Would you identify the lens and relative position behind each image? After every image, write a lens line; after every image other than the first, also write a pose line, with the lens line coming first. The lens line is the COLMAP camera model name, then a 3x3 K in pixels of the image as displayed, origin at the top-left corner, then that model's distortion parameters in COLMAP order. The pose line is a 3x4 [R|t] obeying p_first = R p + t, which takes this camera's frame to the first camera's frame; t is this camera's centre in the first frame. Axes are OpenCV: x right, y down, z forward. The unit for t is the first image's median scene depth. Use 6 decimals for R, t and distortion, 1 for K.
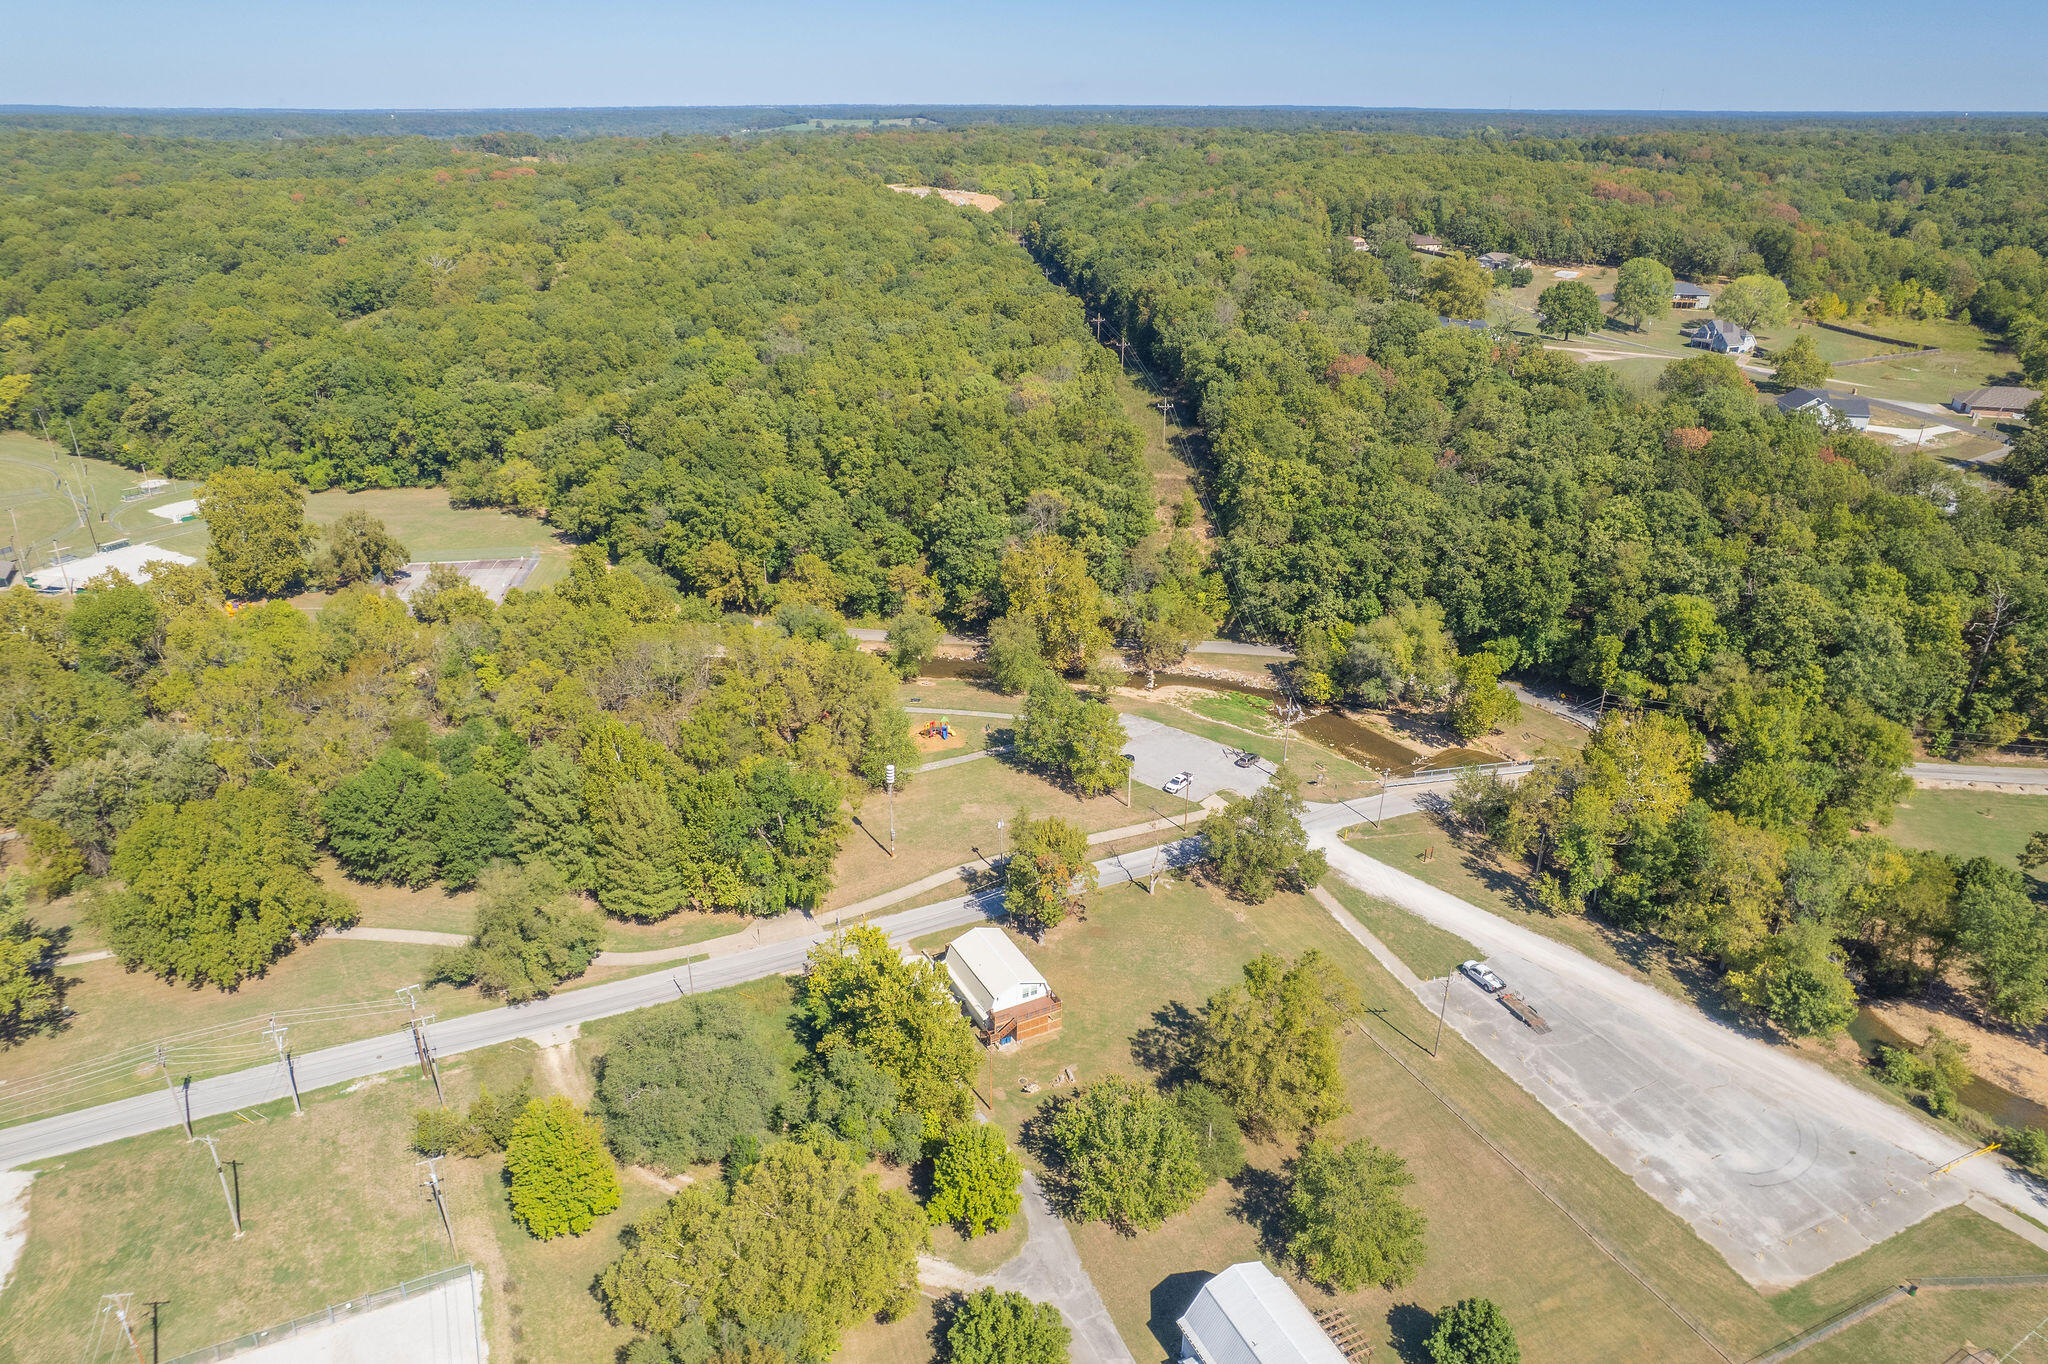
lens RADIAL K [[1319.1, 0, 1023.6], [0, 1319.1, 643.1], [0, 0, 1]] dist [-0.072079, 0.061421]
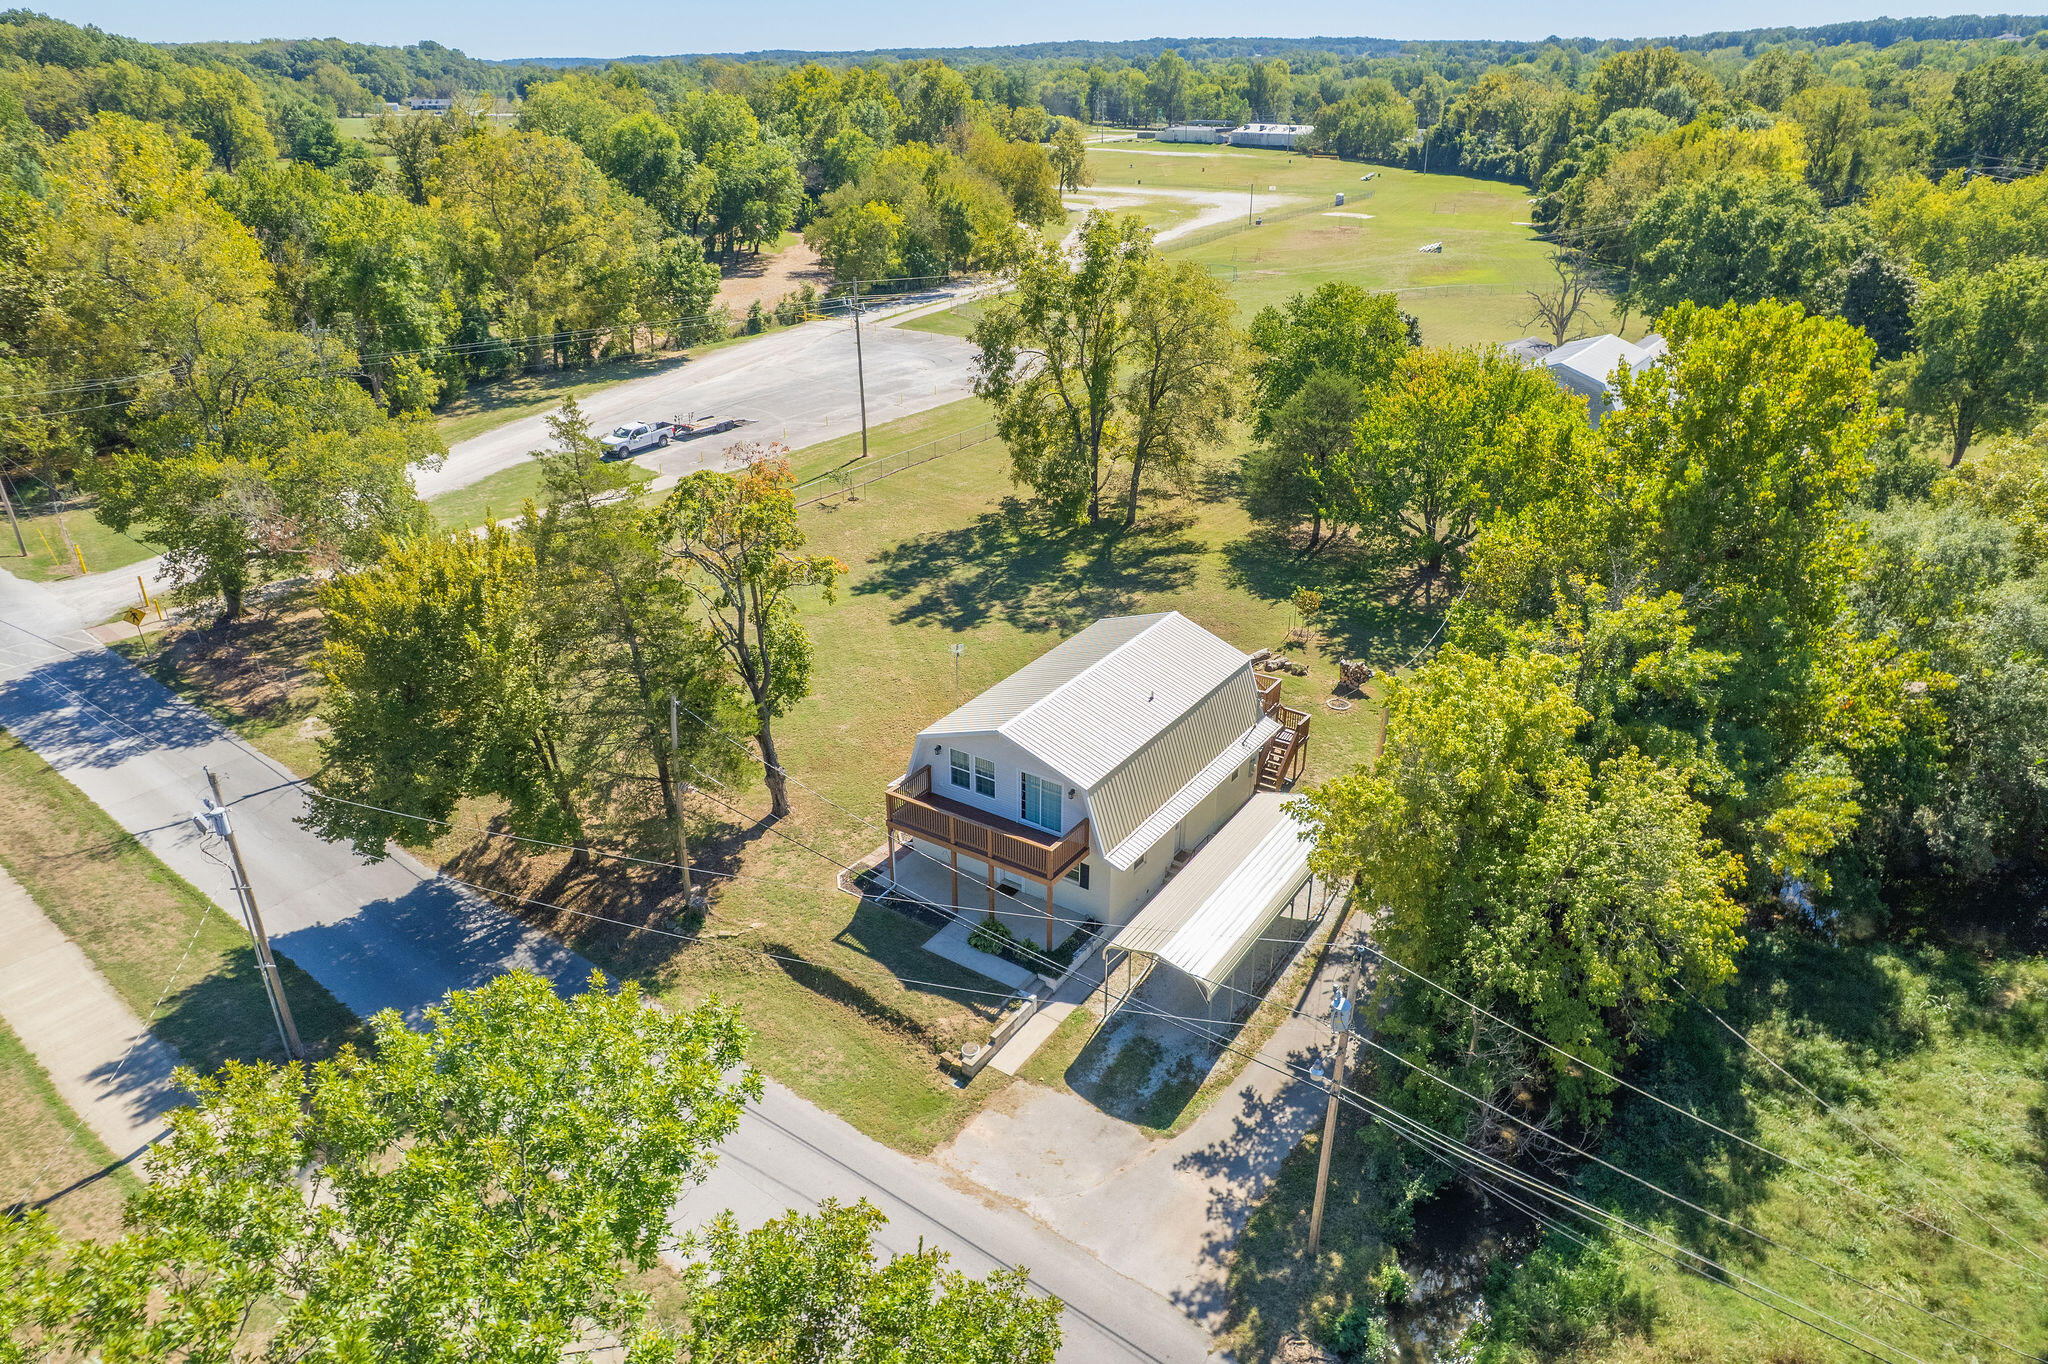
lens RADIAL K [[1319.1, 0, 1023.6], [0, 1319.1, 643.1], [0, 0, 1]] dist [-0.072079, 0.061421]
pose [[-0.481694, -0.359018, 0.799423, -0.173778], [0.333486, 0.768499, 0.546073, 0.041912], [-0.810406, 0.529636, -0.250454, 0.750412]]
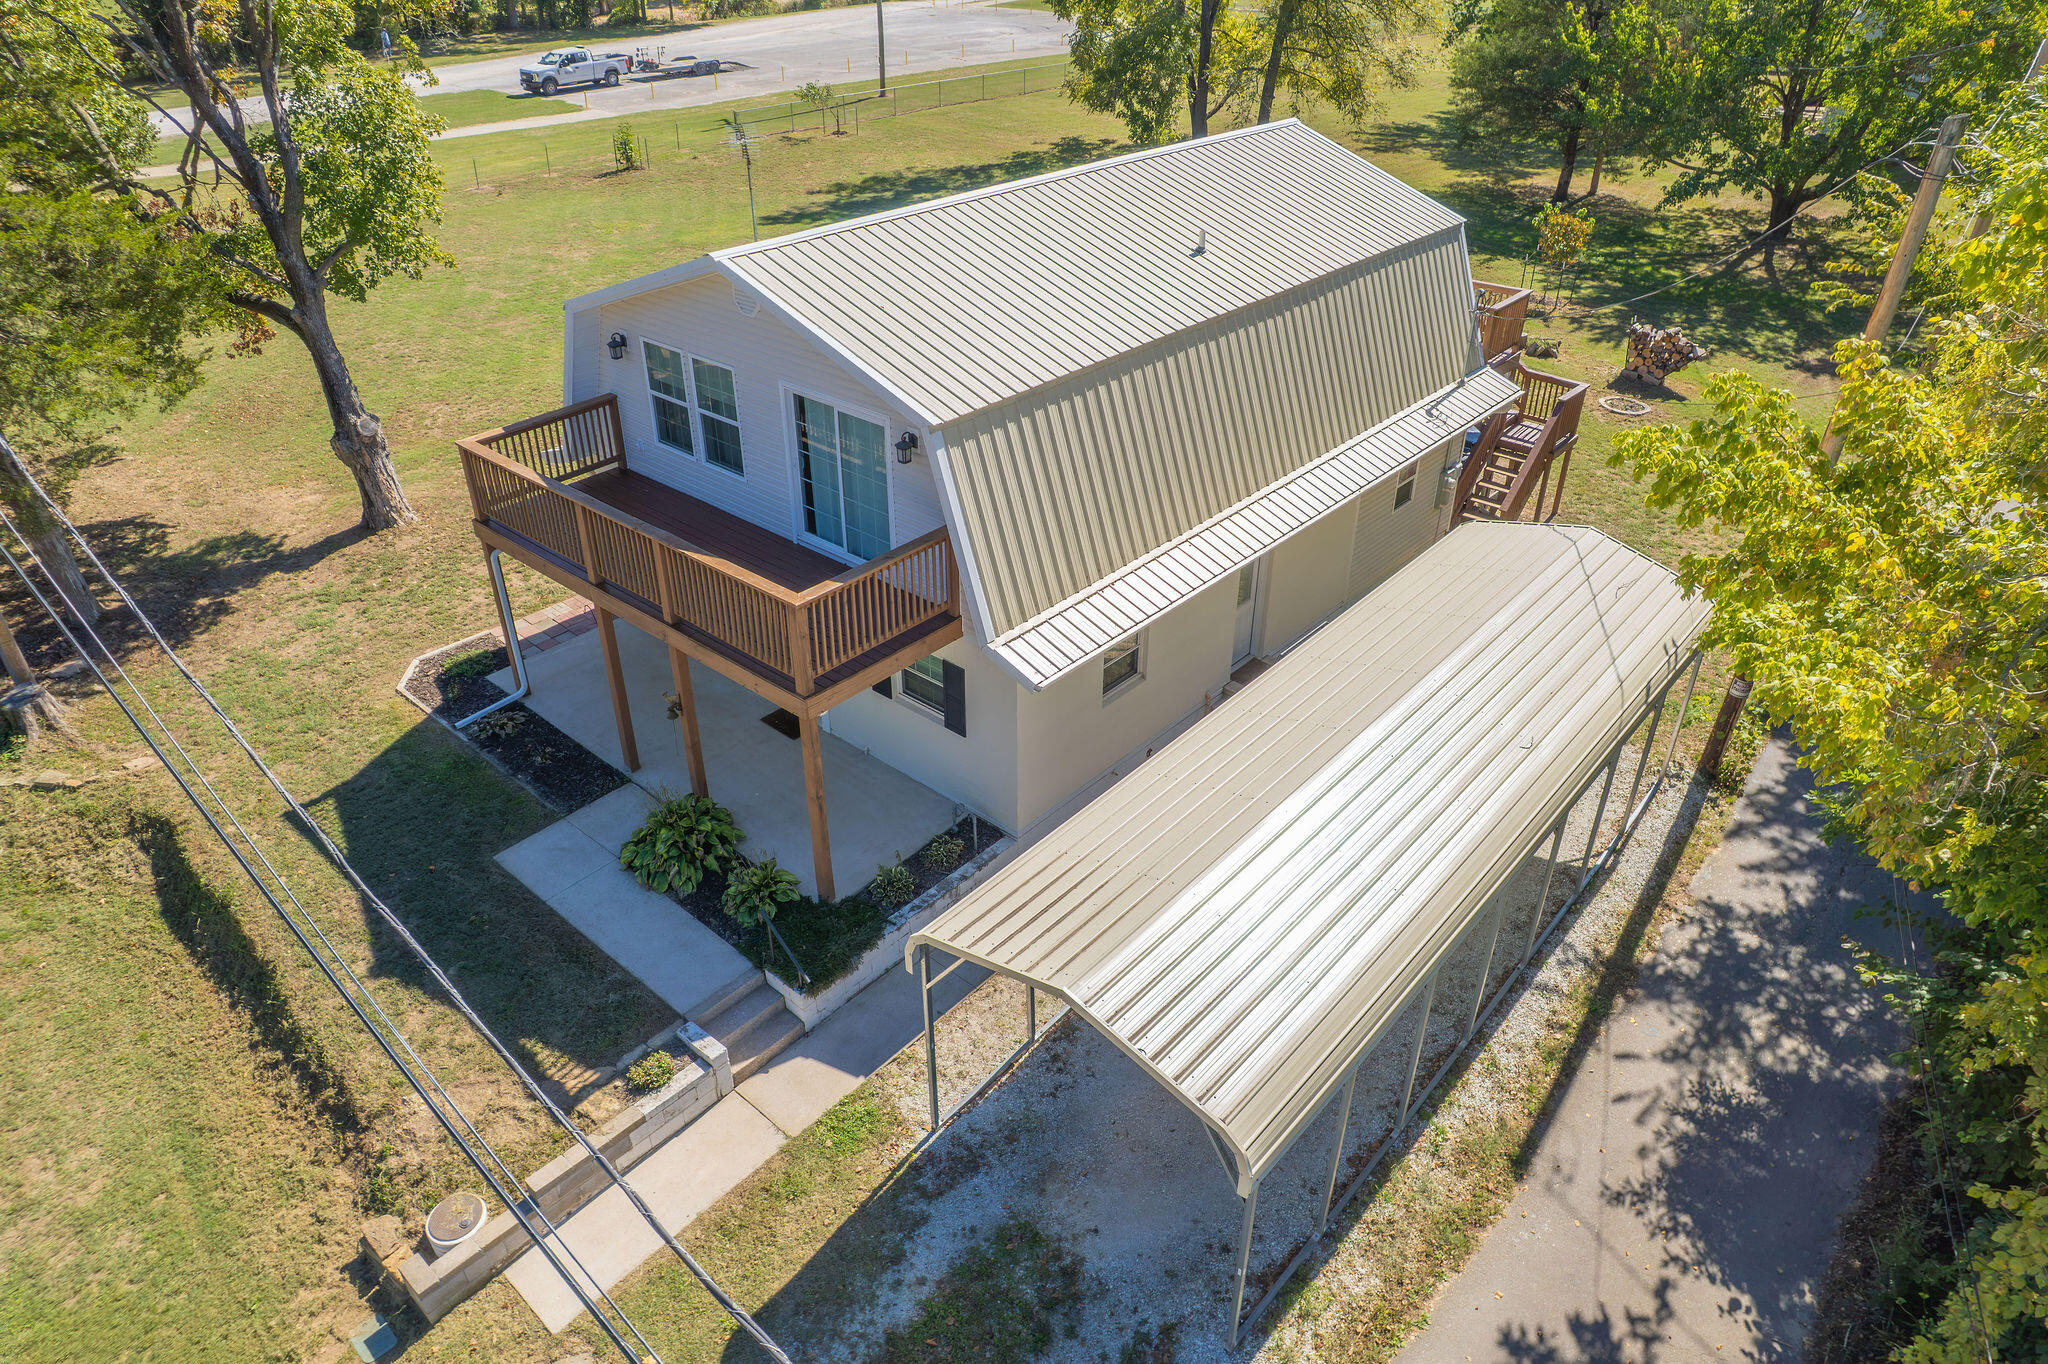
lens RADIAL K [[1323.5, 0, 1024.0], [0, 1323.5, 682.0], [0, 0, 1]] dist [-0.044222, -0.000887]
pose [[-0.368350, -0.504020, 0.781205, -0.092989], [0.353121, 0.701465, 0.619074, 0.132265], [-0.860014, 0.503896, -0.080405, 0.715822]]
